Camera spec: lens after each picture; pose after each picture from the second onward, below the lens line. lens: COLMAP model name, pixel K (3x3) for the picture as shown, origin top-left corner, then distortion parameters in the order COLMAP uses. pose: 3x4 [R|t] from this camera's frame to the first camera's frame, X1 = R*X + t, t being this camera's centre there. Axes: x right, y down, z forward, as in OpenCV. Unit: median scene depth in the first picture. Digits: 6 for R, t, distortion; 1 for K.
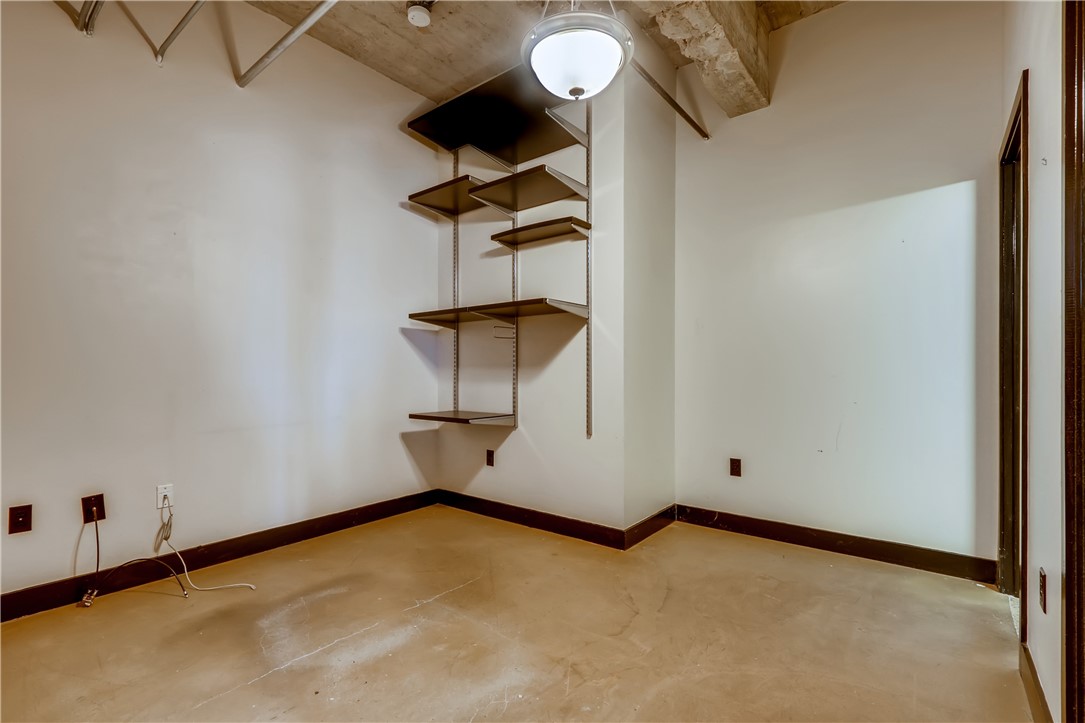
lens RADIAL K [[497.7, 0, 526.8], [0, 497.7, 370.1], [0, 0, 1]] dist [0.001116, -0.000422]
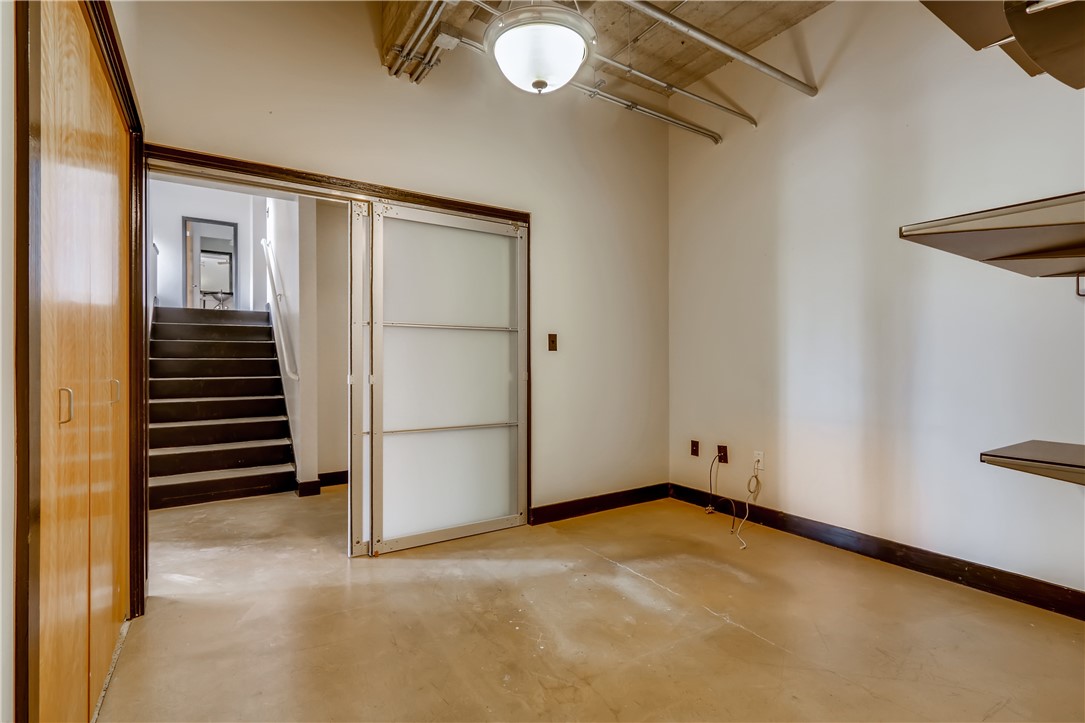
lens RADIAL K [[497.7, 0, 526.8], [0, 497.7, 370.1], [0, 0, 1]] dist [0.001116, -0.000422]
pose [[-0.316743, 0.014713, -0.948397, 0.927189], [-0.004563, 0.999844, 0.017035, 0.001833], [0.948500, 0.009723, -0.316627, 1.148048]]
